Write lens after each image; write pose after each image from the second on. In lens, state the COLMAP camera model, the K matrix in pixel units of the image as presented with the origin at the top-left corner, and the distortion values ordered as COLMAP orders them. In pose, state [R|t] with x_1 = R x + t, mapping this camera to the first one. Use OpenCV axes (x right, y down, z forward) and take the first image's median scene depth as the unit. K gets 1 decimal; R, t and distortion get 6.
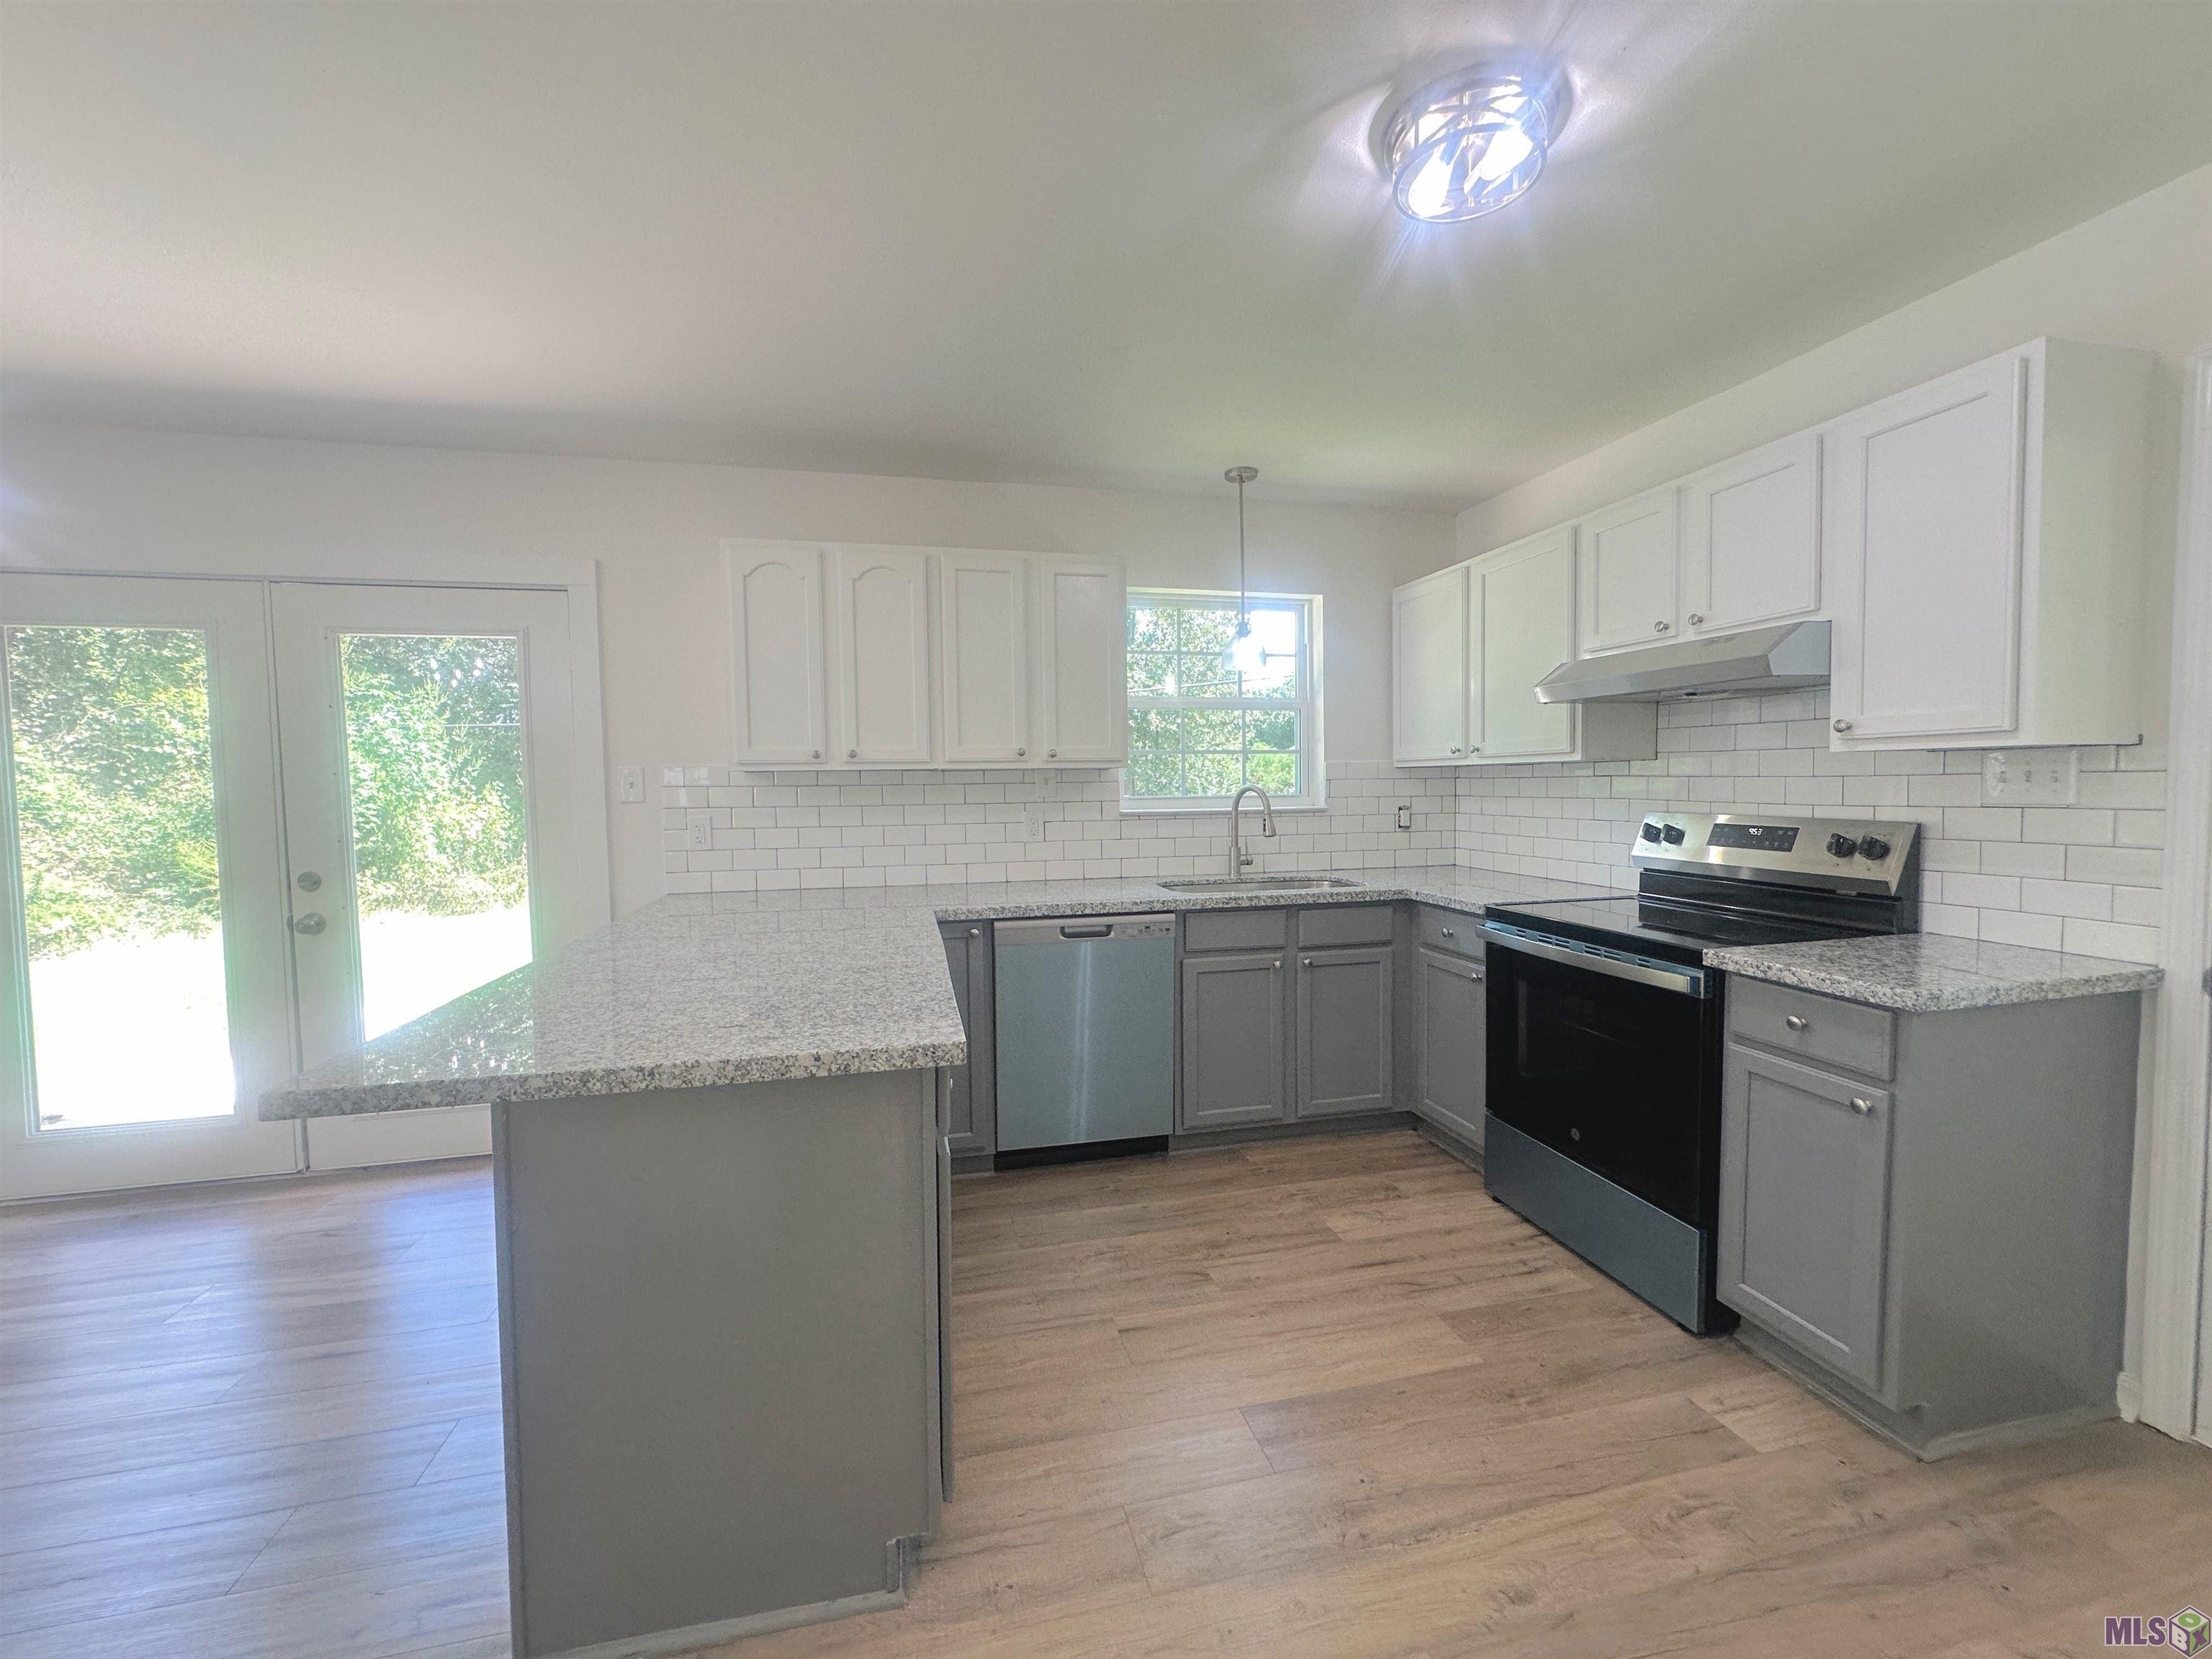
lens RADIAL K [[876.6, 0, 1104.0], [0, 876.6, 827.1], [0, 0, 1]] dist [0.000456, 0.000473]
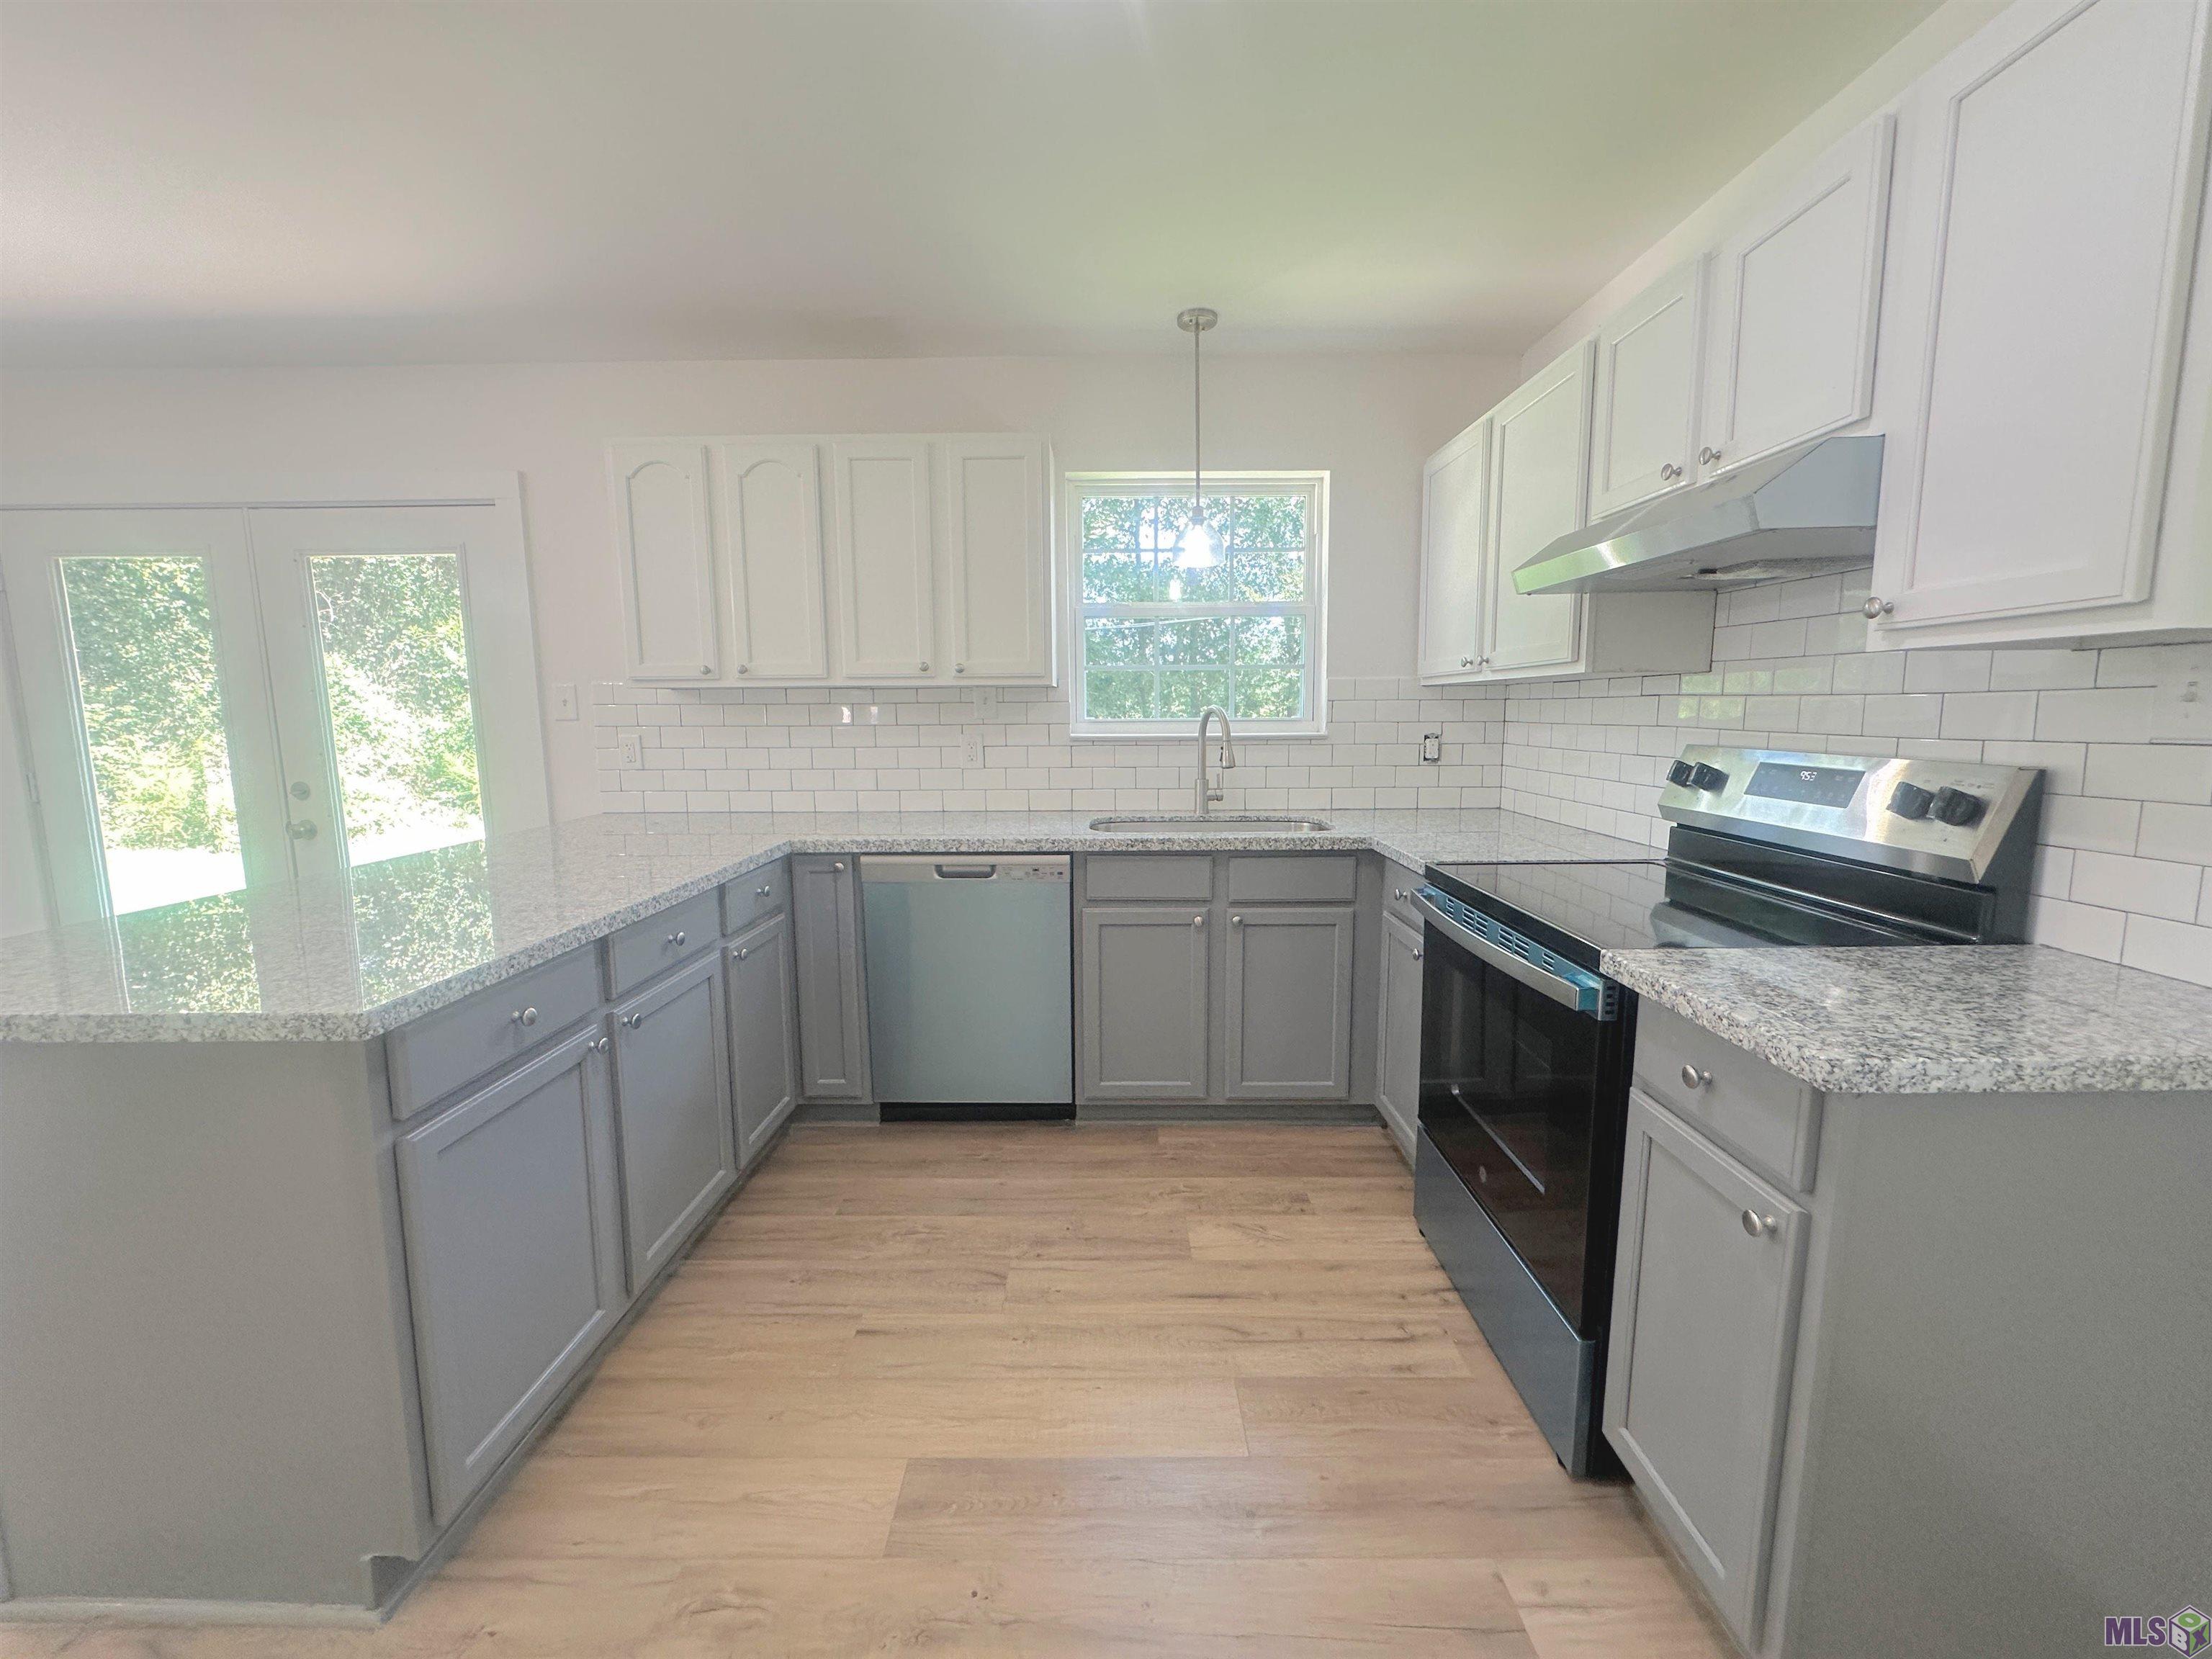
lens RADIAL K [[876.6, 0, 1107.5], [0, 876.6, 824.1], [0, 0, 1]] dist [0.000456, 0.000473]
pose [[0.971789, 0.036329, -0.233036, 0.326618], [-0.017318, 0.996390, 0.083111, -0.004165], [0.235214, -0.076731, 0.968910, 0.184743]]
